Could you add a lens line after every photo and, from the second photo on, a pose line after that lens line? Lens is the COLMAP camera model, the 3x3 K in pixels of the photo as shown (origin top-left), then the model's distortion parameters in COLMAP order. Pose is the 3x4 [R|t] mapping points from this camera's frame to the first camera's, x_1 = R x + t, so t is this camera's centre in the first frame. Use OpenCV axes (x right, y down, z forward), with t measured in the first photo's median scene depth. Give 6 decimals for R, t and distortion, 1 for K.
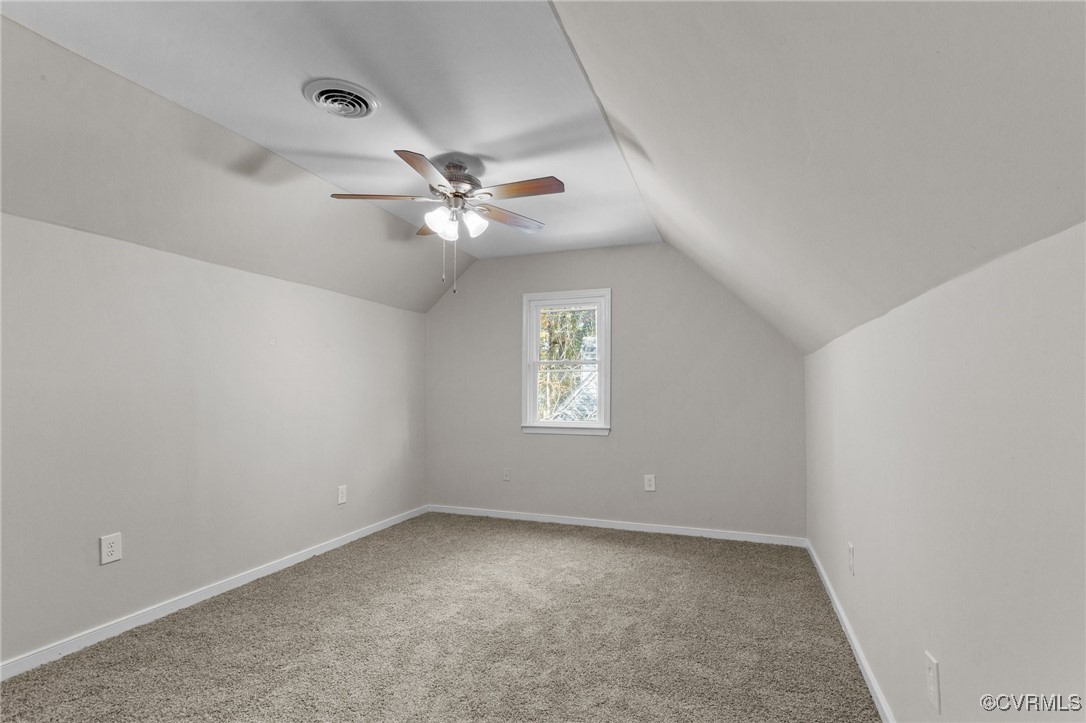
lens RADIAL K [[534.9, 0, 540.1], [0, 534.9, 403.0], [0, 0, 1]] dist [0.000004, 0.000018]
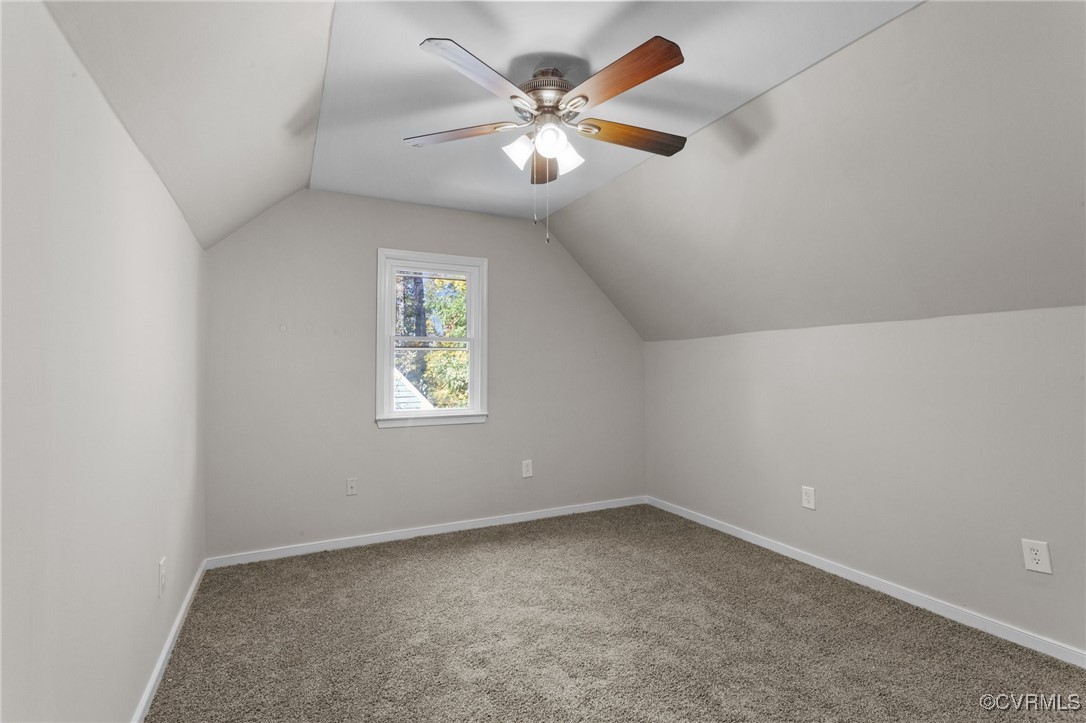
lens RADIAL K [[519.0, 0, 554.9], [0, 519.0, 370.4], [0, 0, 1]] dist [0.003665, 0.000330]
pose [[0.664955, -0.003248, 0.746876, -0.464938], [0.019981, 0.999710, -0.013442, -0.012786], [-0.746616, 0.023862, 0.664827, 0.353451]]
